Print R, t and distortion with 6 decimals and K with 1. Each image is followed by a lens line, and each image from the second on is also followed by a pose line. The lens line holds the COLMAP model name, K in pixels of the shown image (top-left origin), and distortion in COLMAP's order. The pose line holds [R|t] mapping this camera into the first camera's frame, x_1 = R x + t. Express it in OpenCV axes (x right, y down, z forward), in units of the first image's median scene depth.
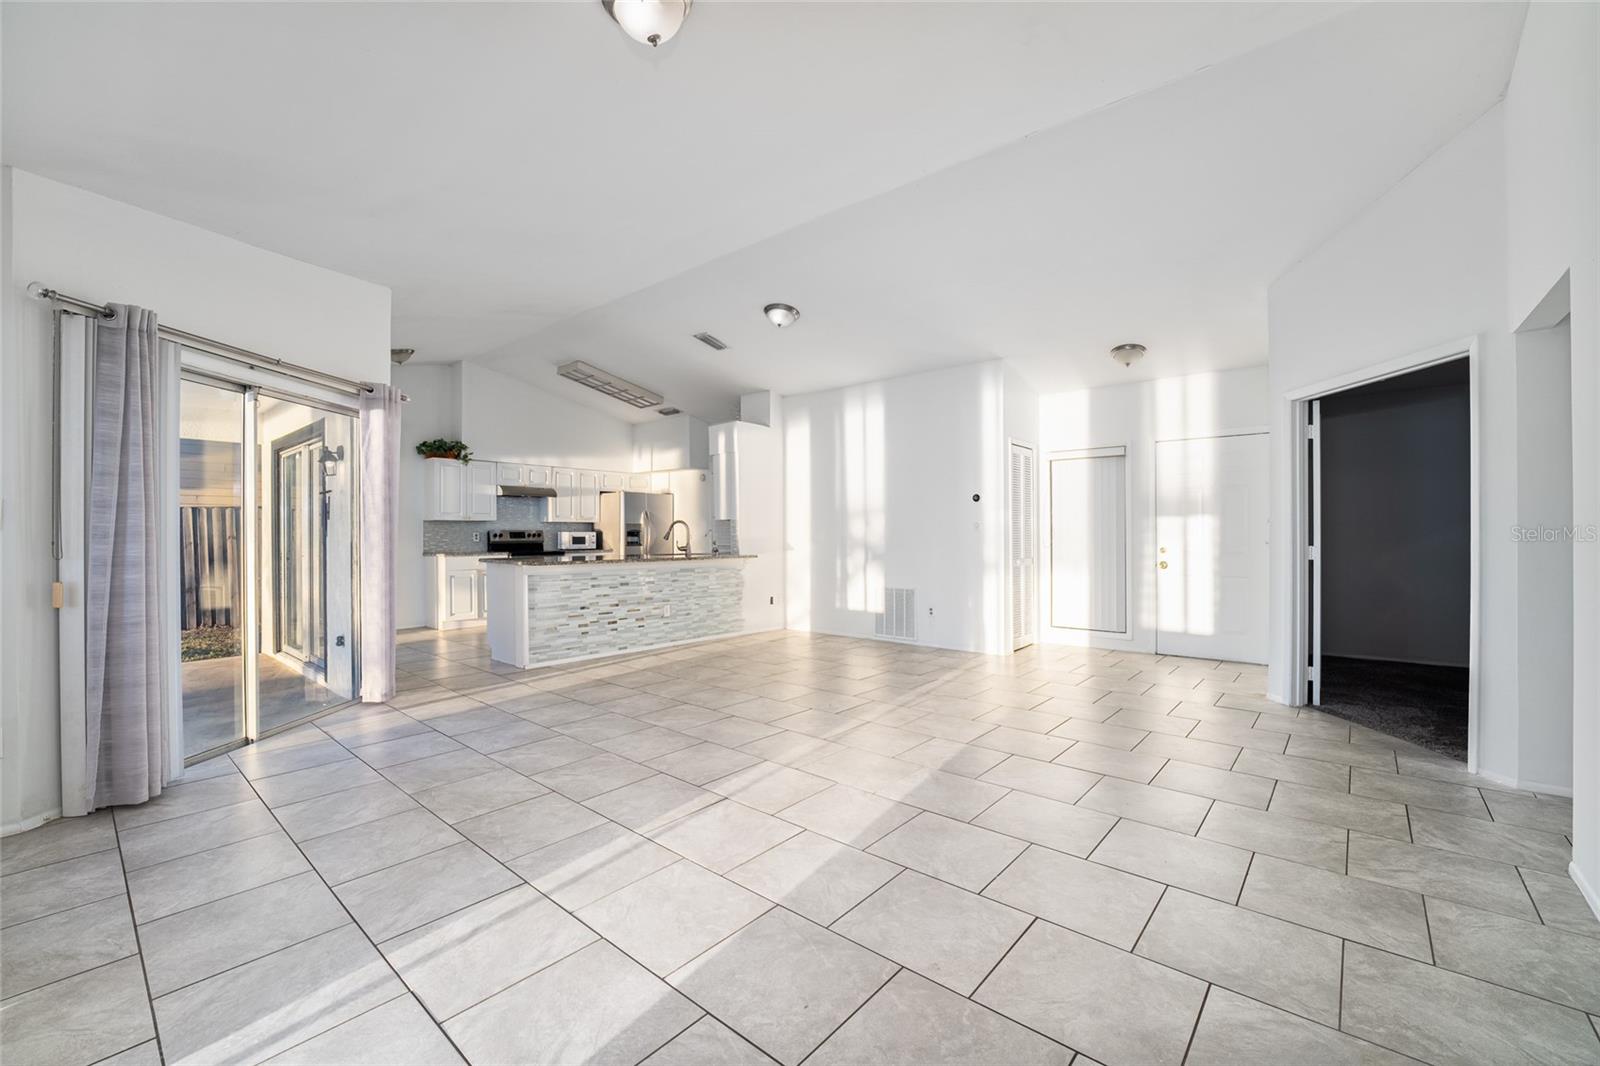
lens RADIAL K [[668.2, 0, 794.5], [0, 668.2, 531.0], [0, 0, 1]] dist [-0.021179, -0.000342]
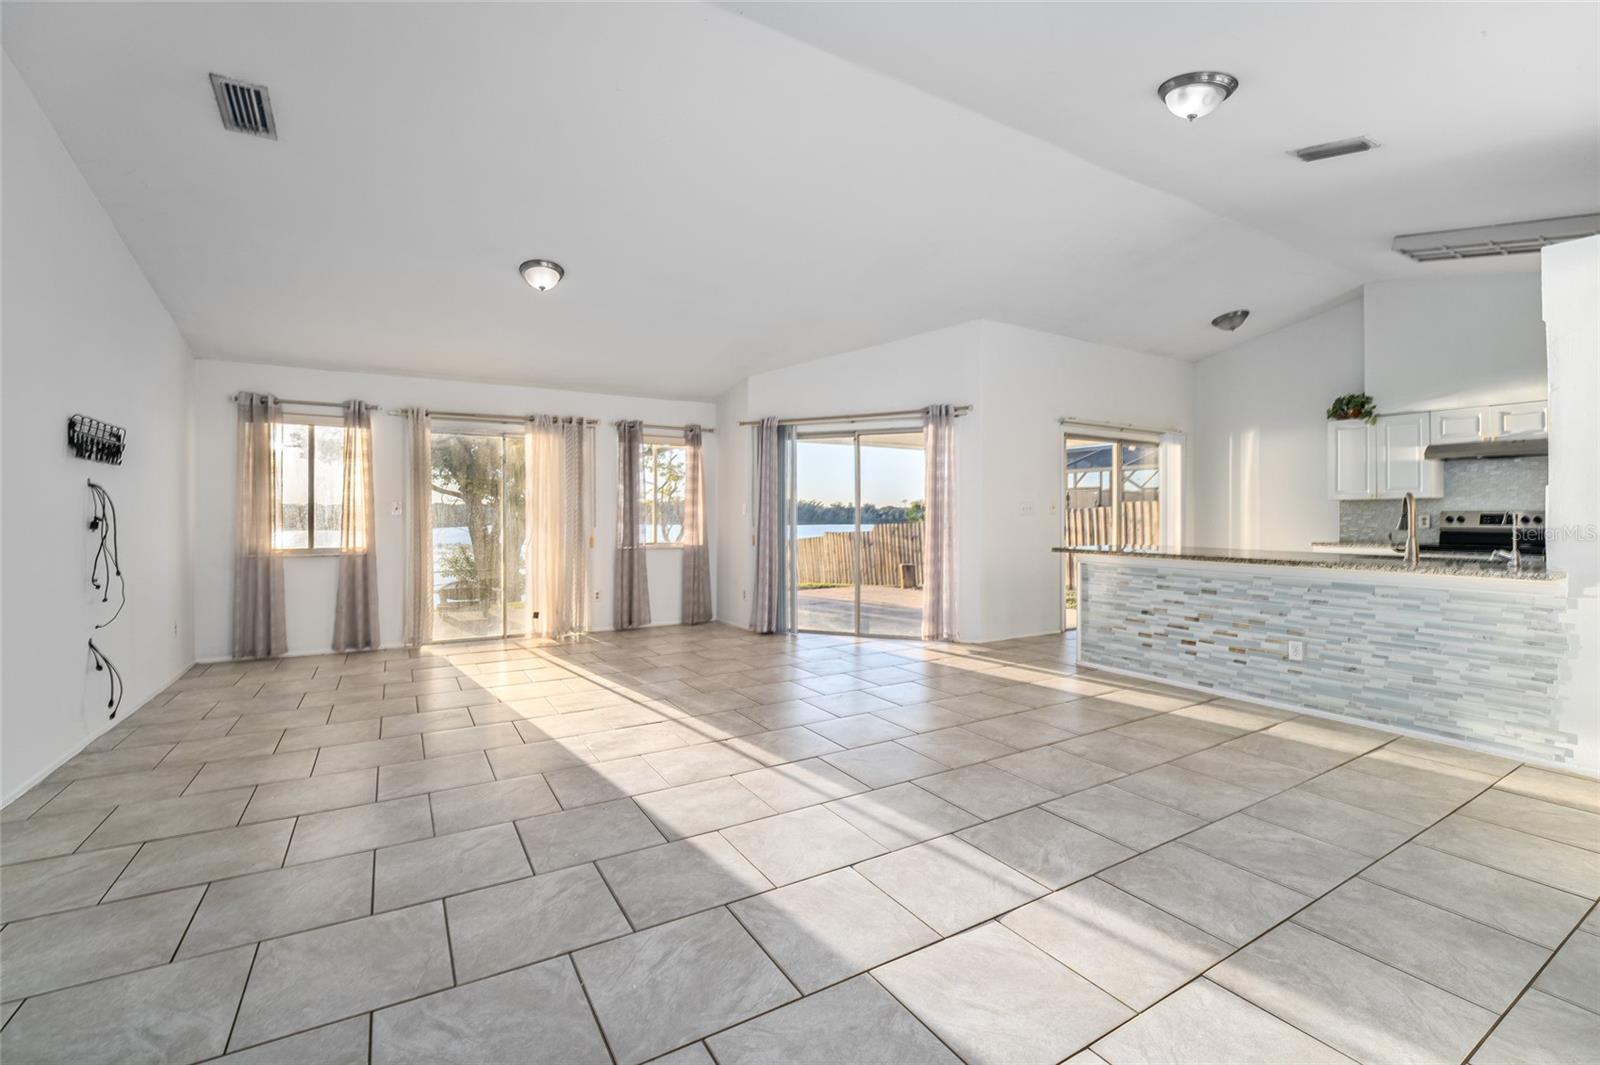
lens RADIAL K [[668.2, 0, 794.5], [0, 668.2, 530.5], [0, 0, 1]] dist [-0.021179, -0.000342]
pose [[-0.319447, 0.023985, -0.947301, 0.402593], [0.004325, 0.999706, 0.023853, -0.000740], [0.947594, 0.003523, -0.319456, 0.628817]]
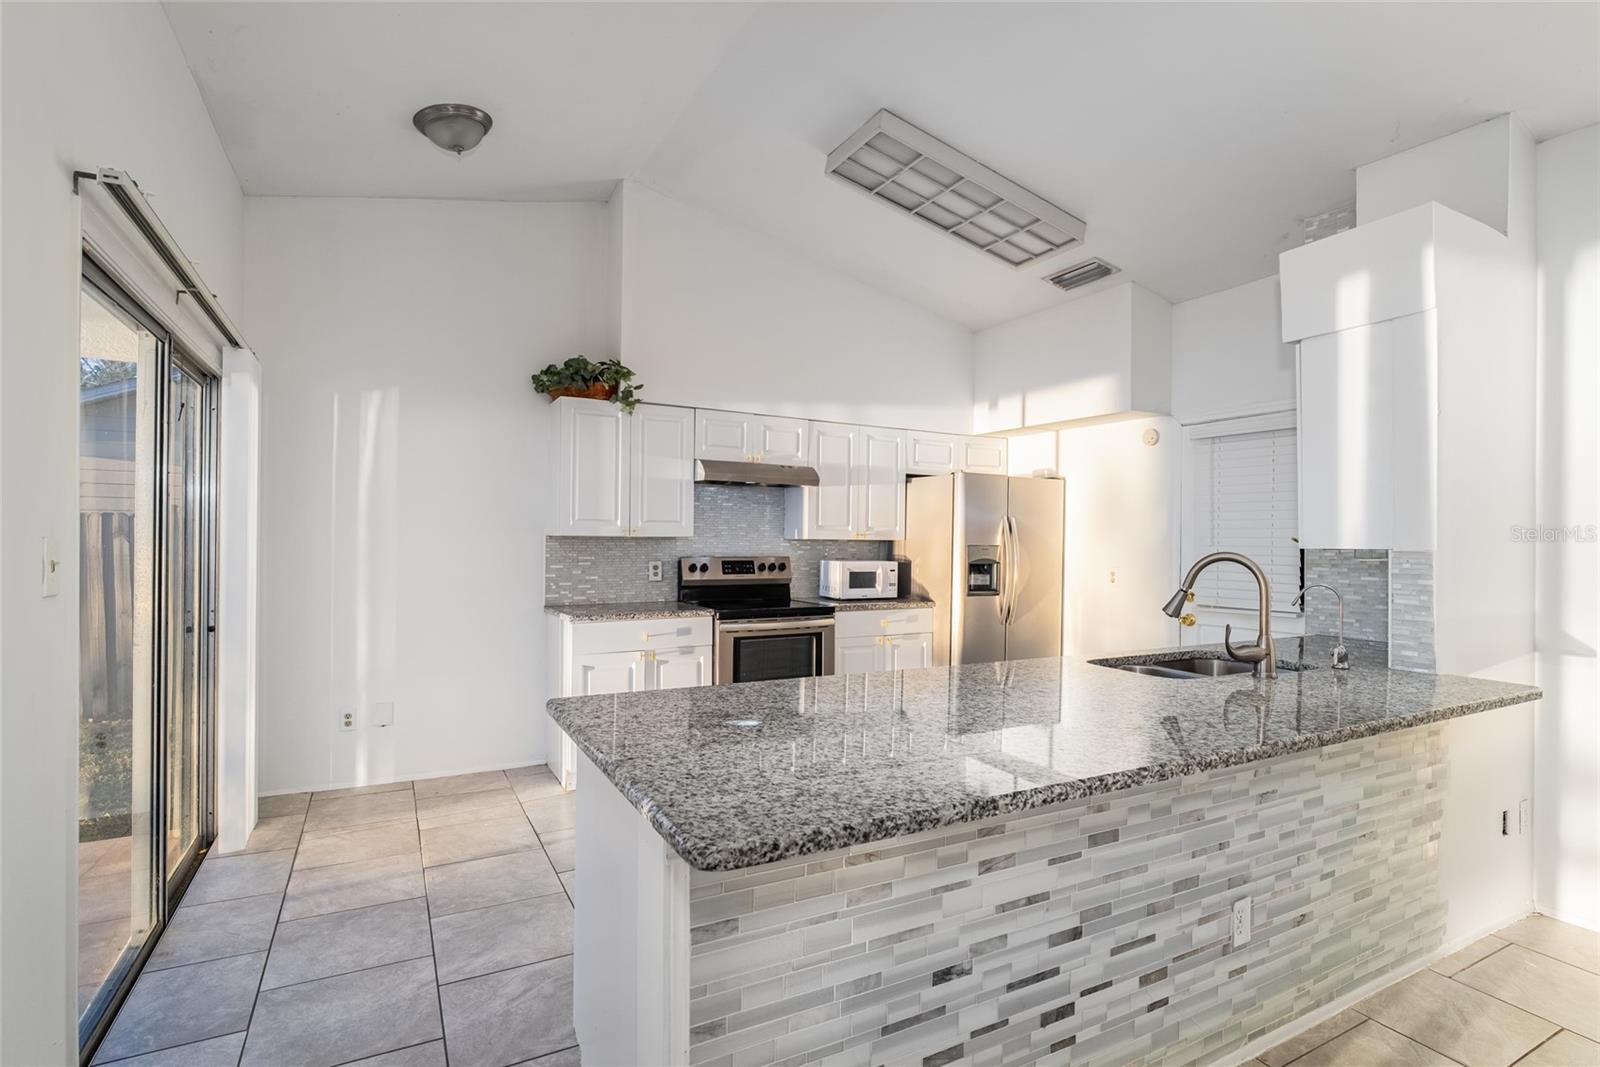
lens RADIAL K [[778.8, 0, 805.8], [0, 778.8, 536.7], [0, 0, 1]] dist [-0.004086, -0.000659]
pose [[0.939504, 0.013589, -0.342267, -0.201704], [-0.013901, 0.999902, 0.001540, -0.018253], [0.342255, 0.003311, 0.939601, 0.549087]]
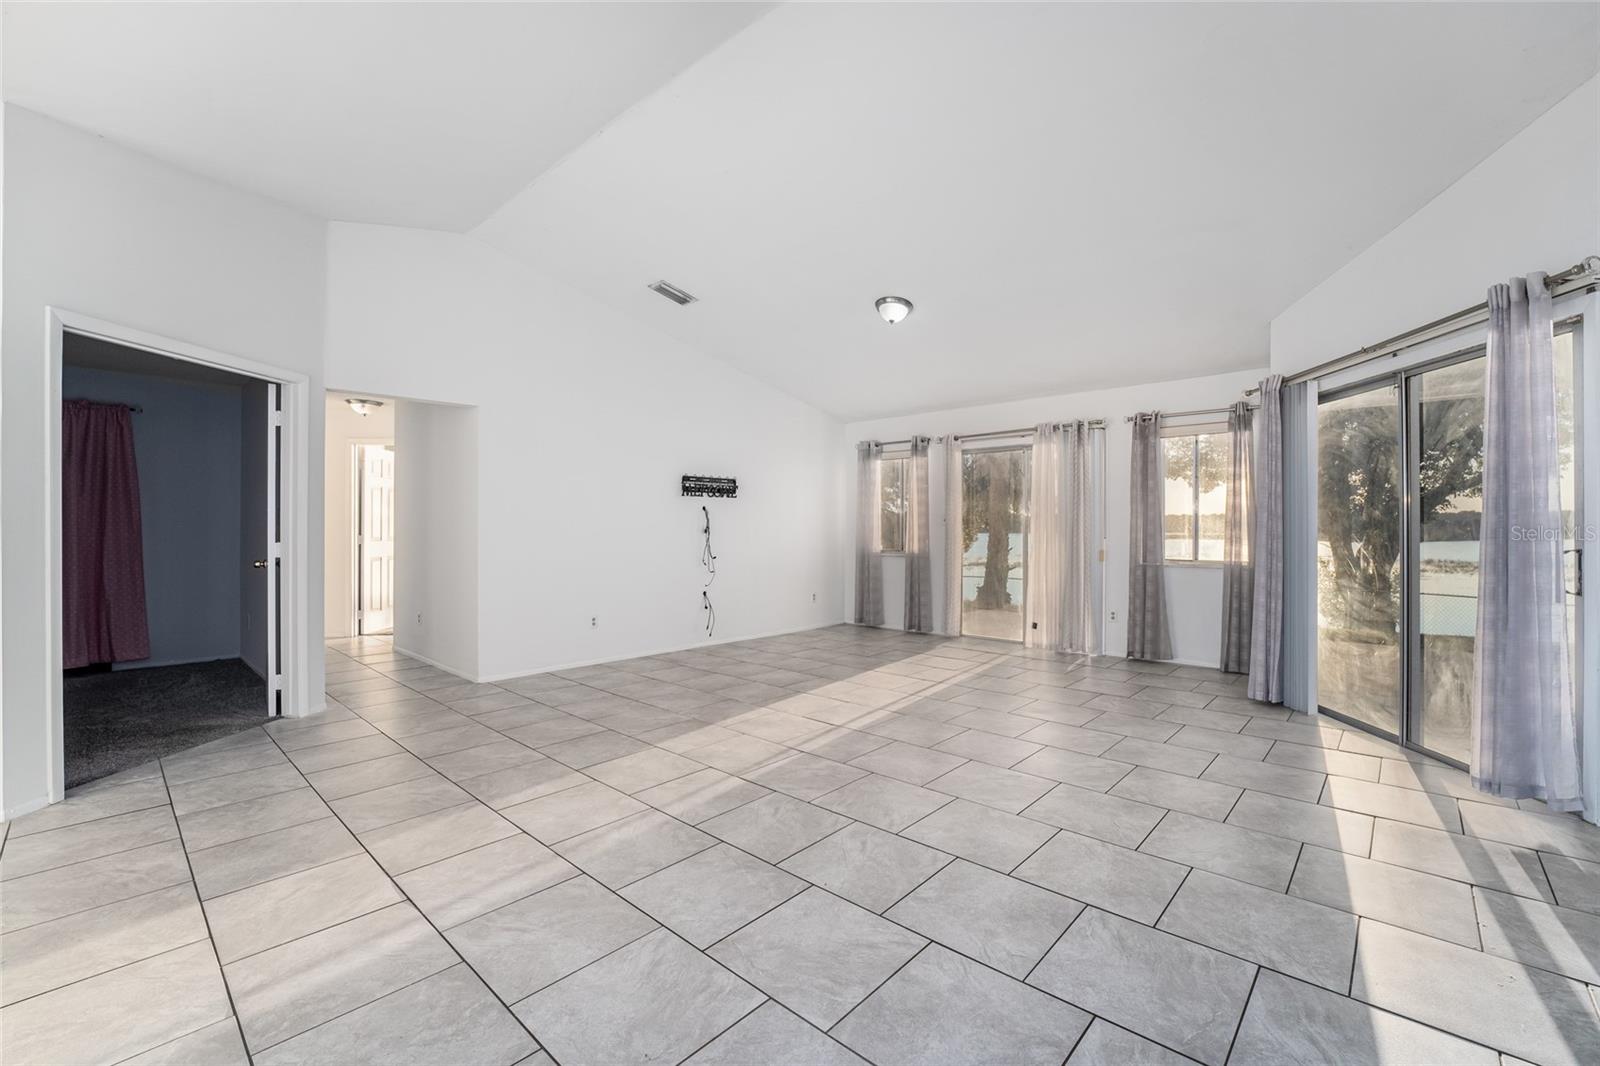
lens RADIAL K [[669.4, 0, 833.9], [0, 669.4, 529.8], [0, 0, 1]] dist [-0.027054, -0.000215]
pose [[-0.999974, 0.002221, -0.006923, 0.002556], [0.002220, 0.999998, 0.000165, 0.002964], [0.006923, 0.000150, -0.999976, 0.869892]]
